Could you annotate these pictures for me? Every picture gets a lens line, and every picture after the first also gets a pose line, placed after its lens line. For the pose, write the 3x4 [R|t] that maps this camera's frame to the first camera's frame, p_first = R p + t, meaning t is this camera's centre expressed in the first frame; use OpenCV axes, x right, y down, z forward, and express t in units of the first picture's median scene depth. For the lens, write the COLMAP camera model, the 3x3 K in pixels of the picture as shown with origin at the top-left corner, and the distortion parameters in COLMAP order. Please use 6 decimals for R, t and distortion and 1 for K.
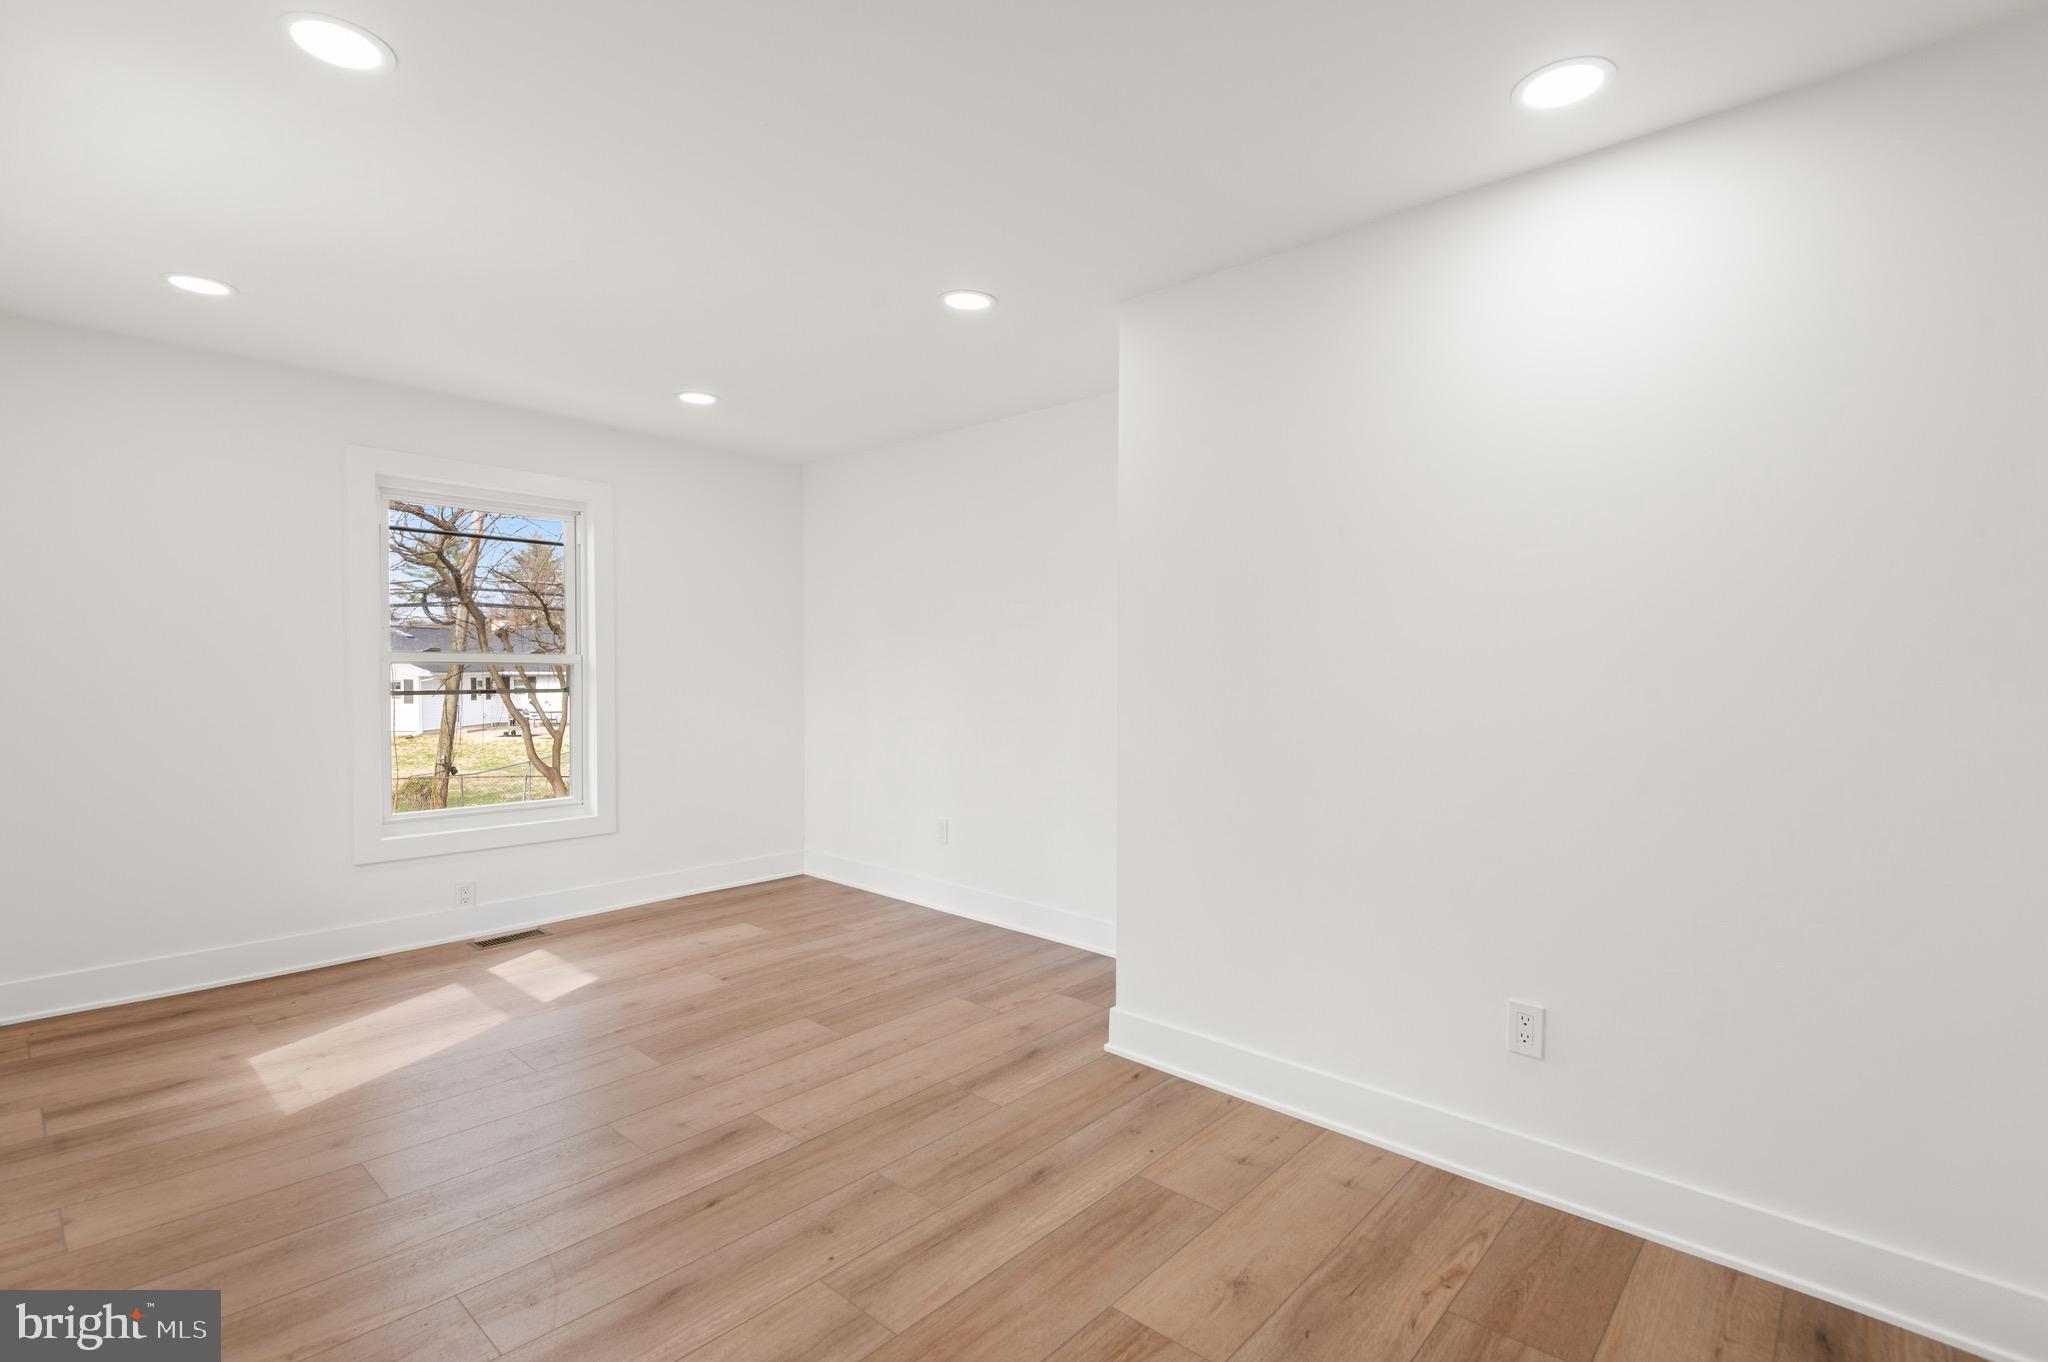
lens RADIAL K [[944.8, 0, 1026.0], [0, 944.8, 646.0], [0, 0, 1]] dist [0.021771, -0.011795]
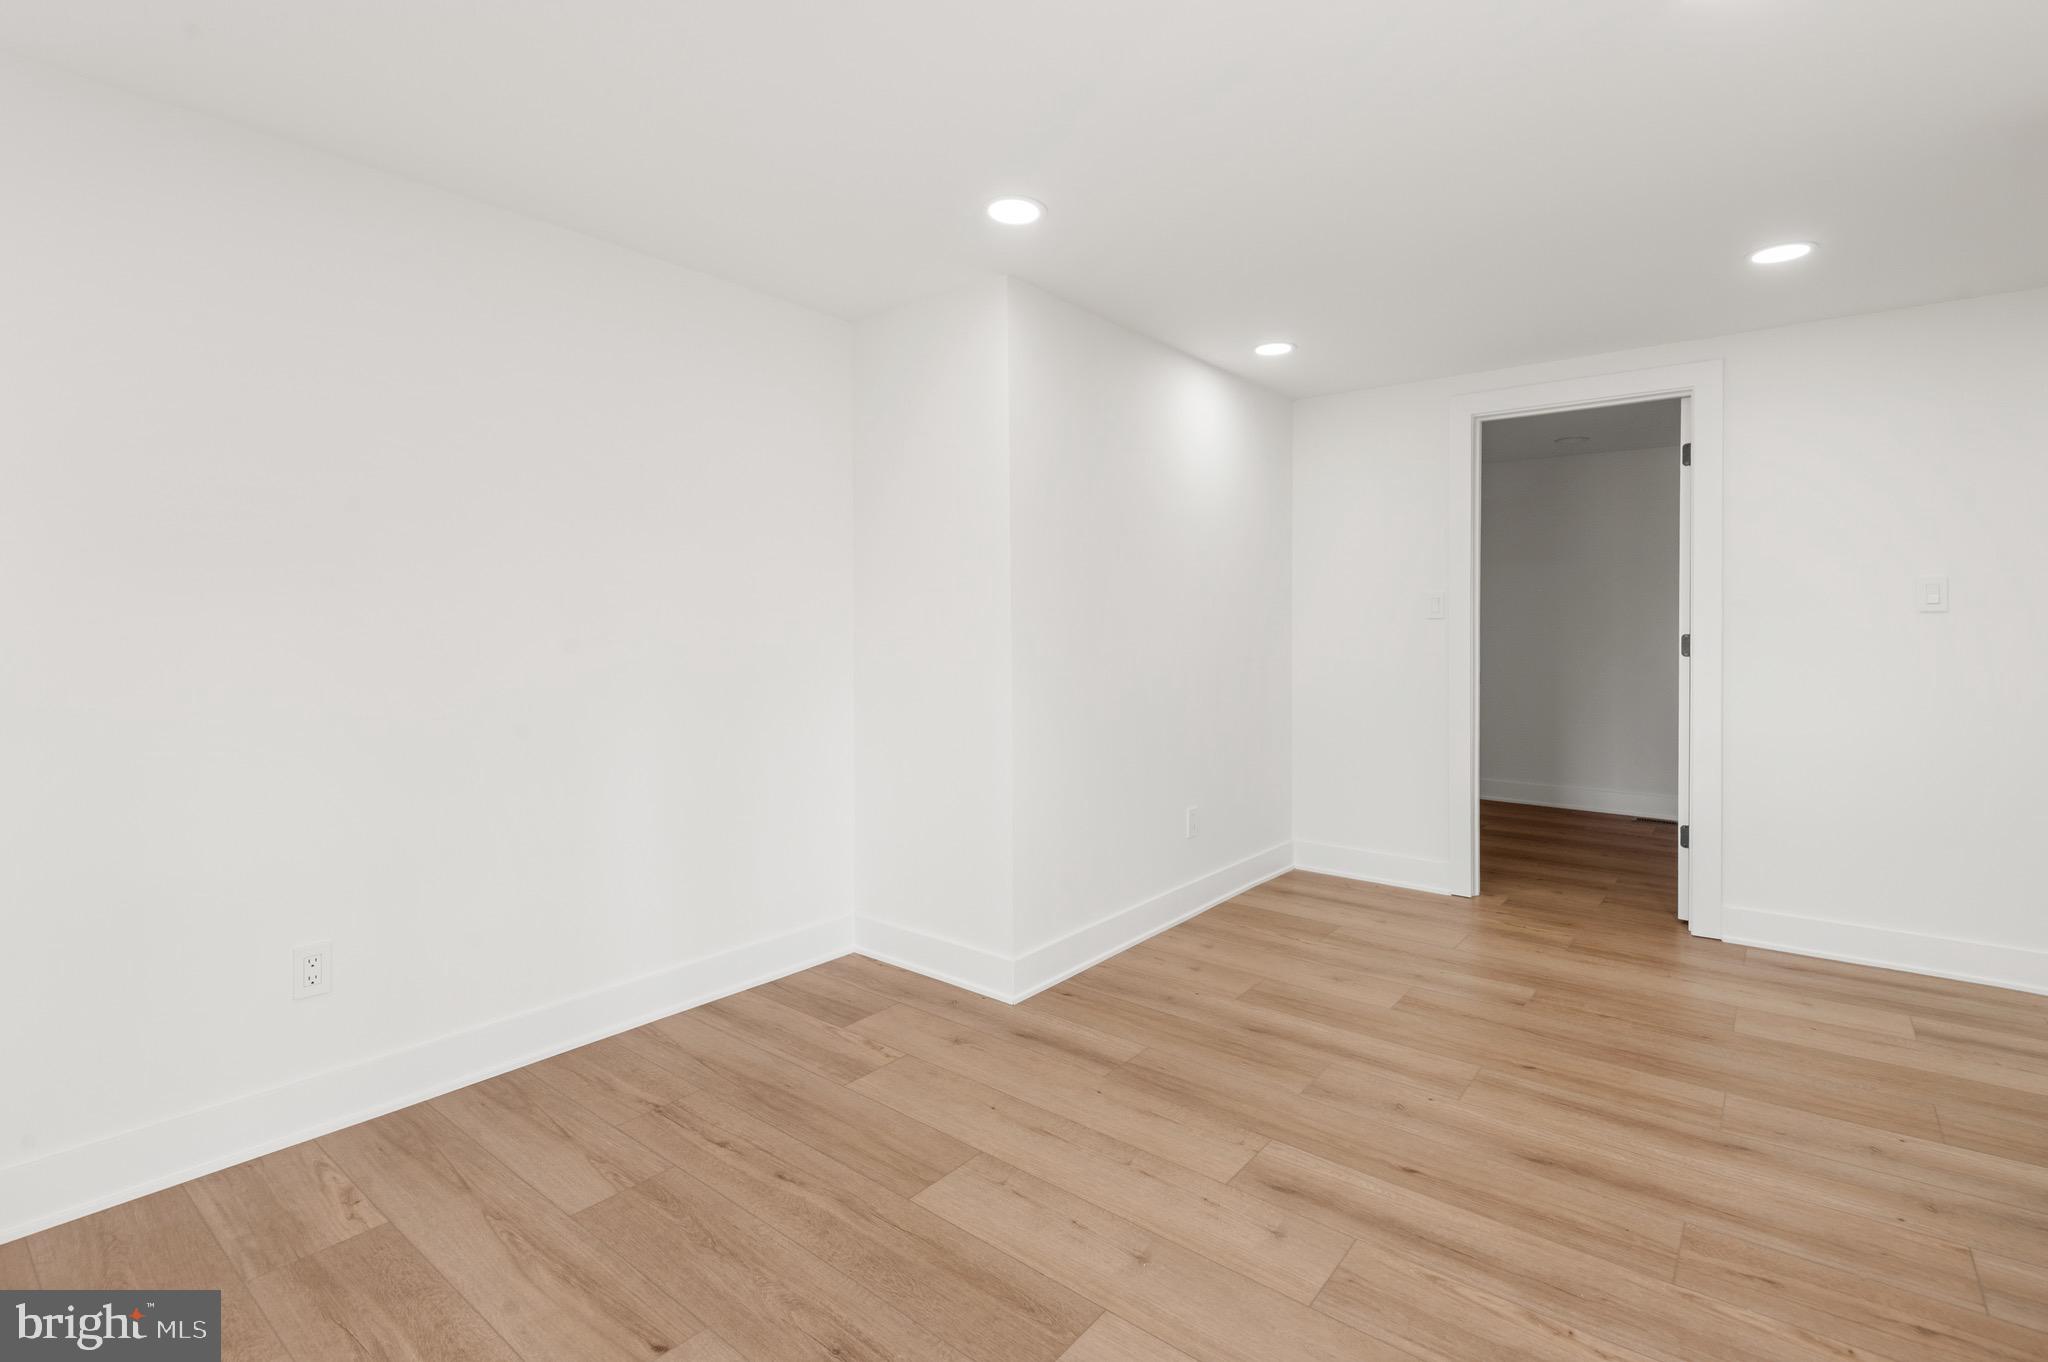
lens RADIAL K [[971.8, 0, 1022.6], [0, 971.8, 610.3], [0, 0, 1]] dist [-0.002425, -0.000933]
pose [[-0.045061, -0.003070, 0.998980, -0.961151], [-0.010691, 0.999939, 0.002591, 0.007856], [-0.998927, -0.010563, -0.045091, 1.065850]]
